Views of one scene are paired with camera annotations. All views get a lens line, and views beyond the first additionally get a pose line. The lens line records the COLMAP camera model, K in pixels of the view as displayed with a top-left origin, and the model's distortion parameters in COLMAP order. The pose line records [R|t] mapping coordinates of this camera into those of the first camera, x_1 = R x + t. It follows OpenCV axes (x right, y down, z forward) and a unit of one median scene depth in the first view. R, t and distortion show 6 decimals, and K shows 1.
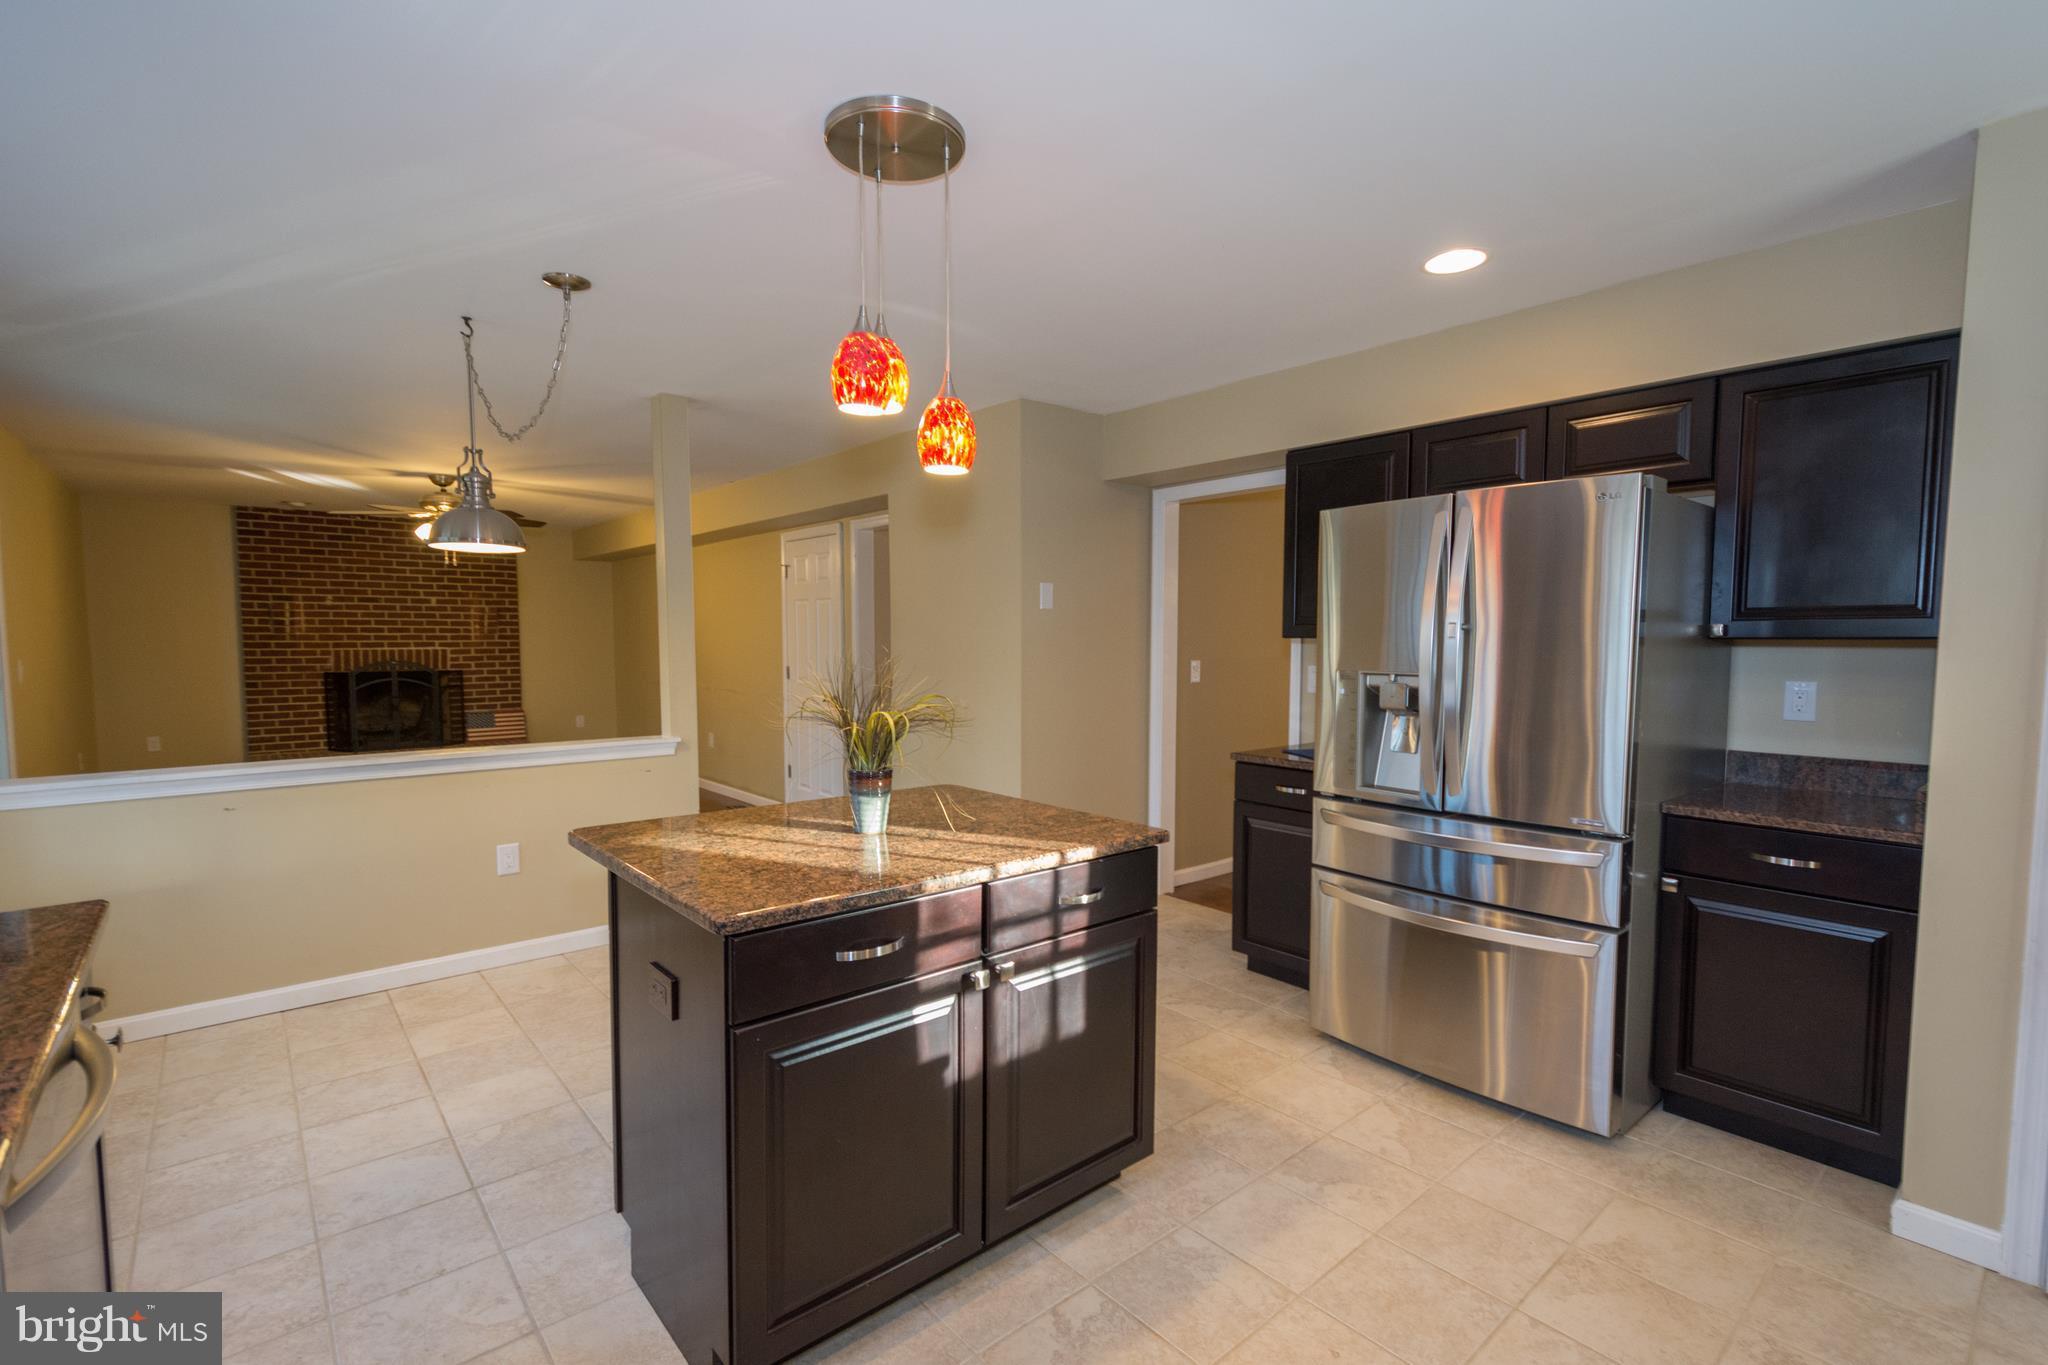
lens RADIAL K [[926.4, 0, 994.8], [0, 926.4, 700.7], [0, 0, 1]] dist [0.013804, -0.000735]
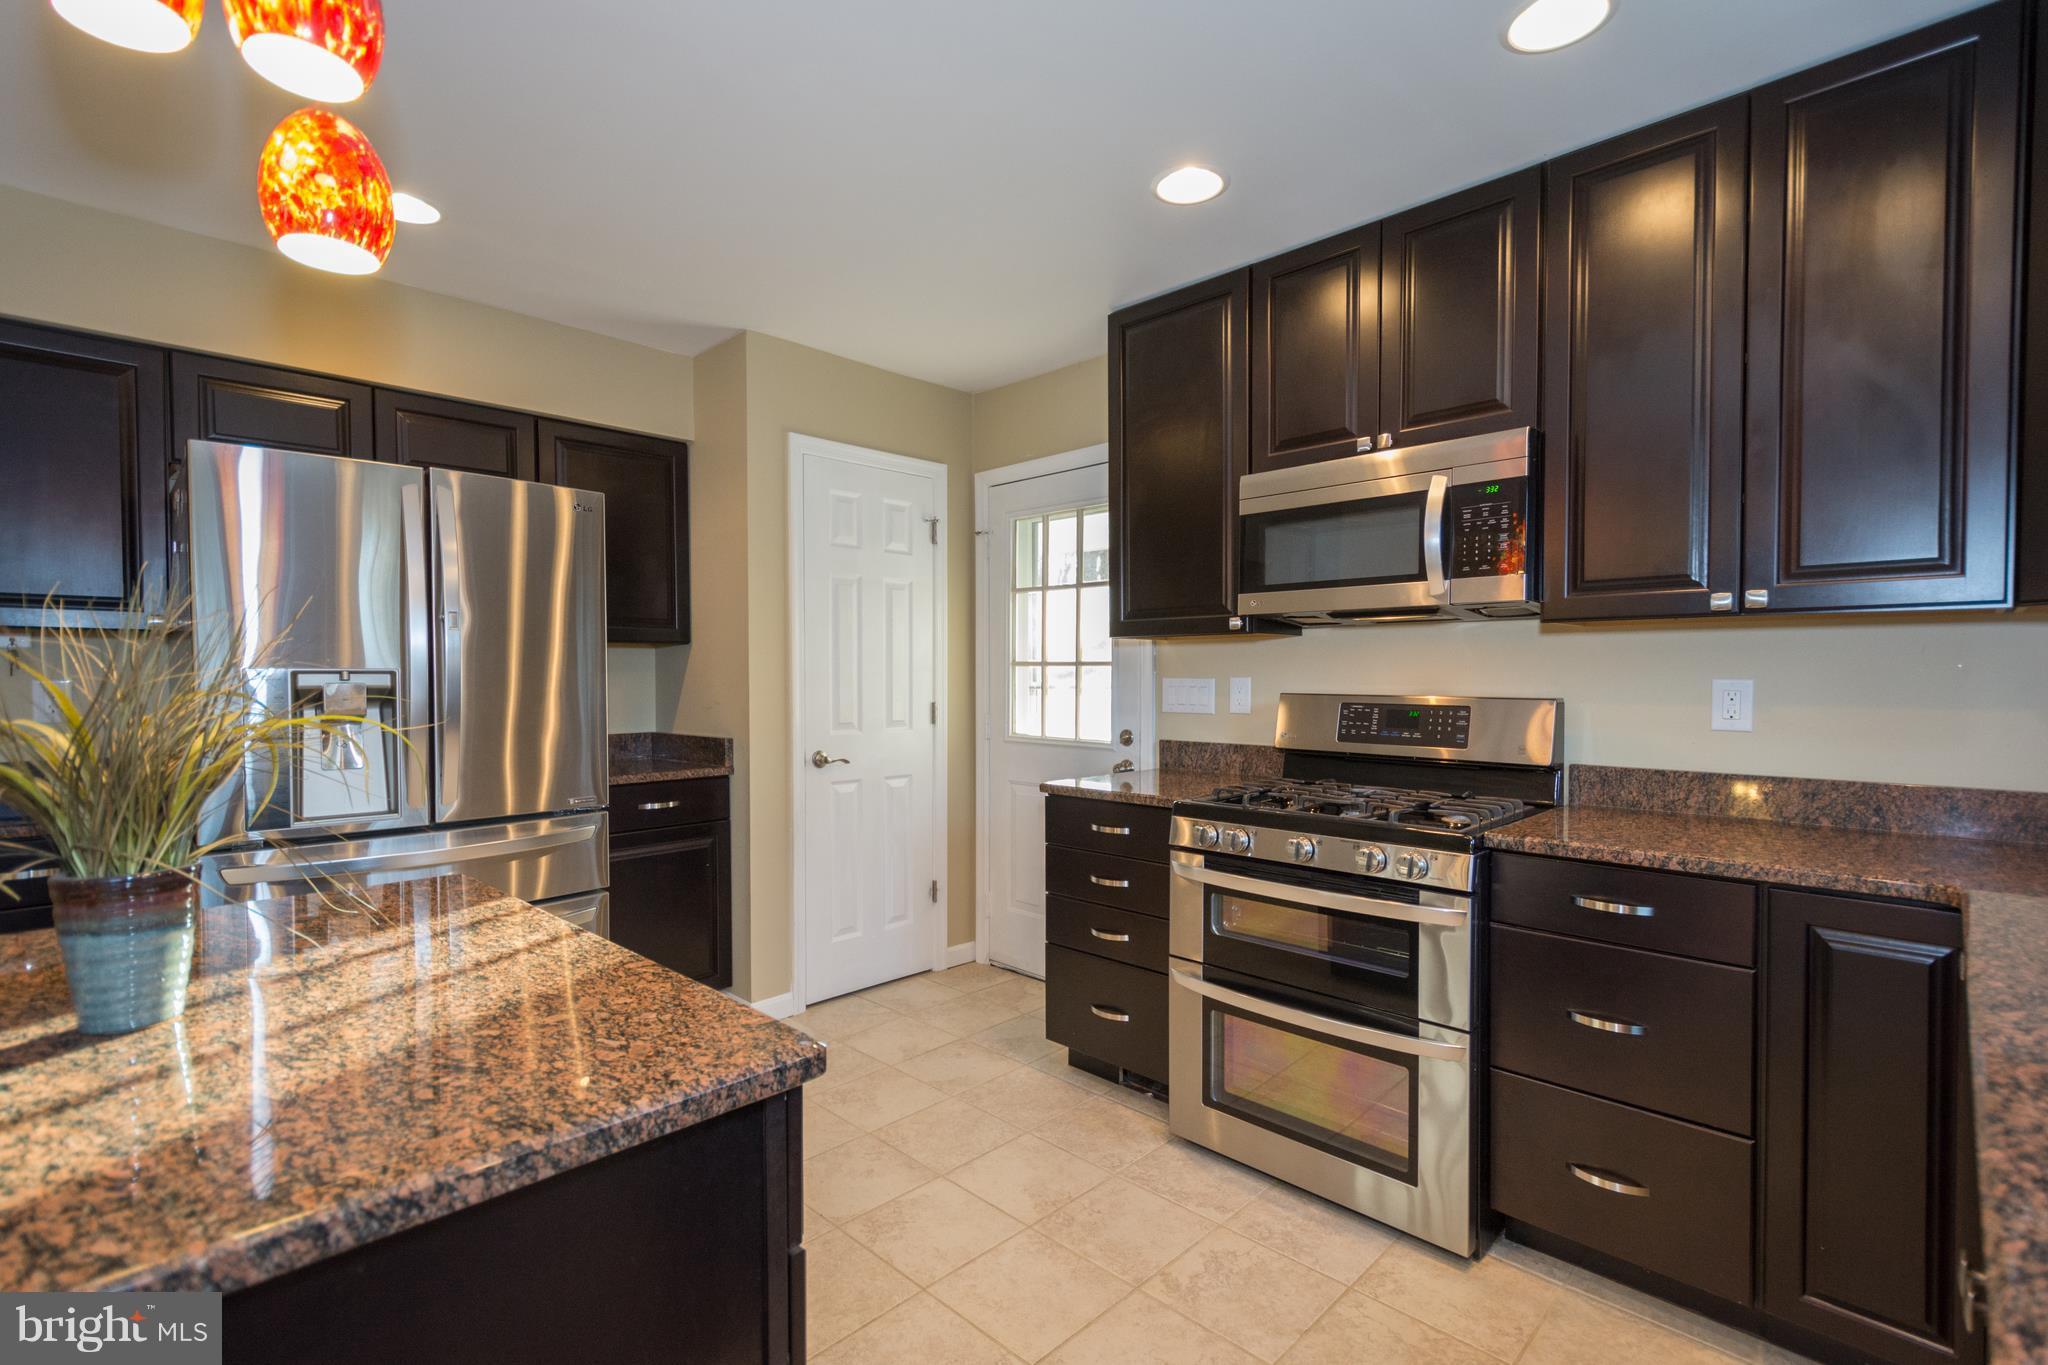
lens RADIAL K [[926.4, 0, 1027.7], [0, 926.4, 693.7], [0, 0, 1]] dist [0.013804, -0.000735]
pose [[-0.104425, -0.019558, 0.994340, -0.147958], [0.070748, 0.997128, 0.027043, 0.003603], [-0.992013, 0.073171, -0.102741, 0.162950]]
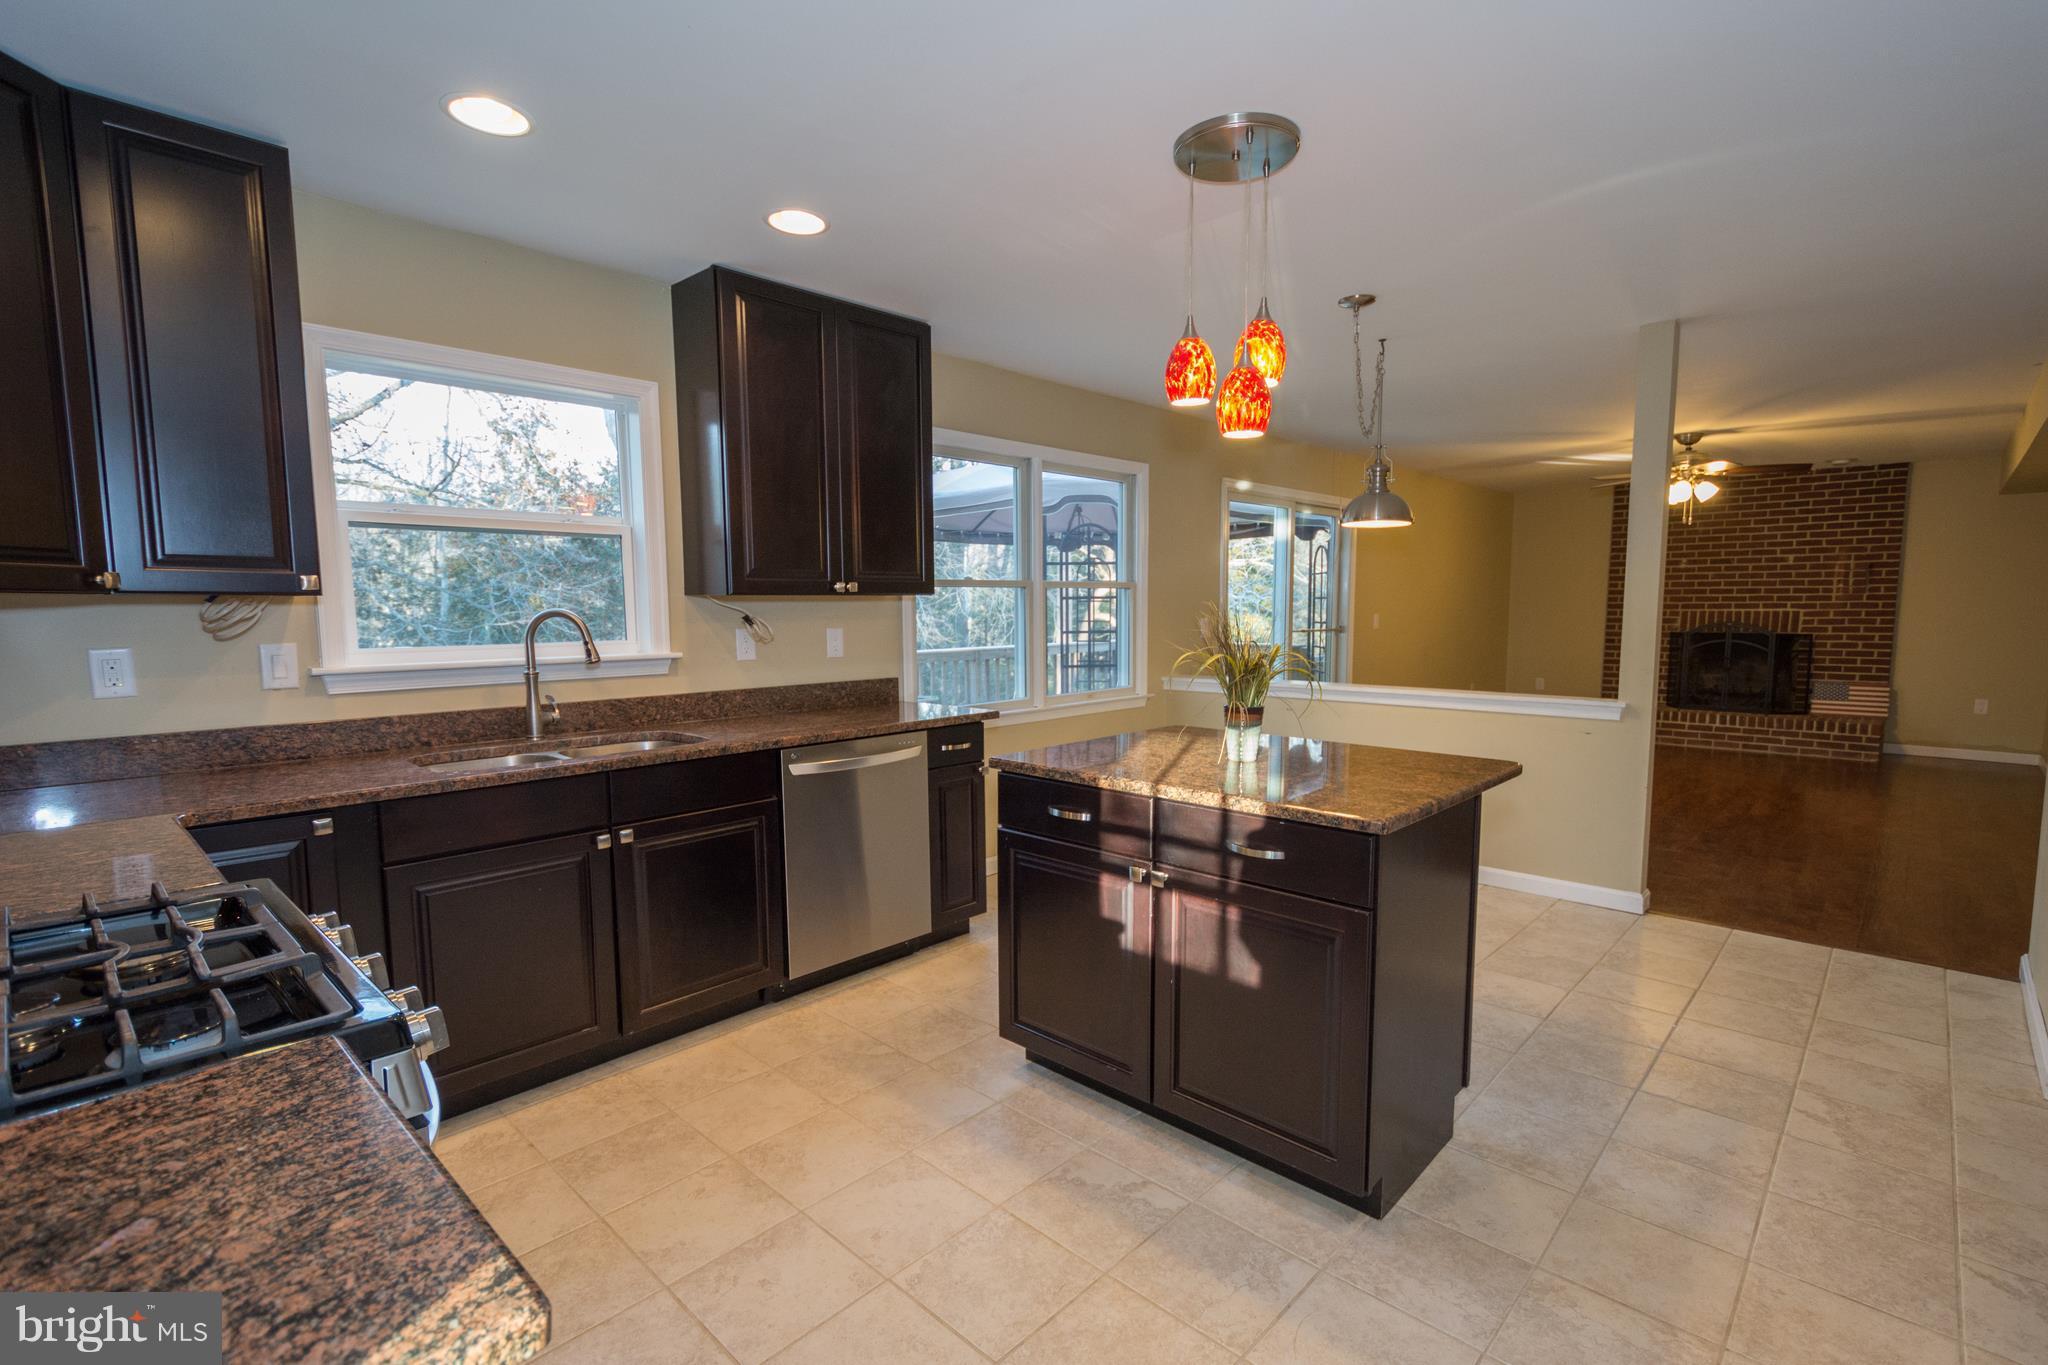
lens RADIAL K [[926.4, 0, 1064.5], [0, 926.4, 695.9], [0, 0, 1]] dist [0.013804, -0.000735]
pose [[0.145097, 0.098092, -0.984543, 0.244389], [-0.066264, 0.993803, 0.089249, -0.006297], [0.987196, 0.052290, 0.150698, 0.154126]]
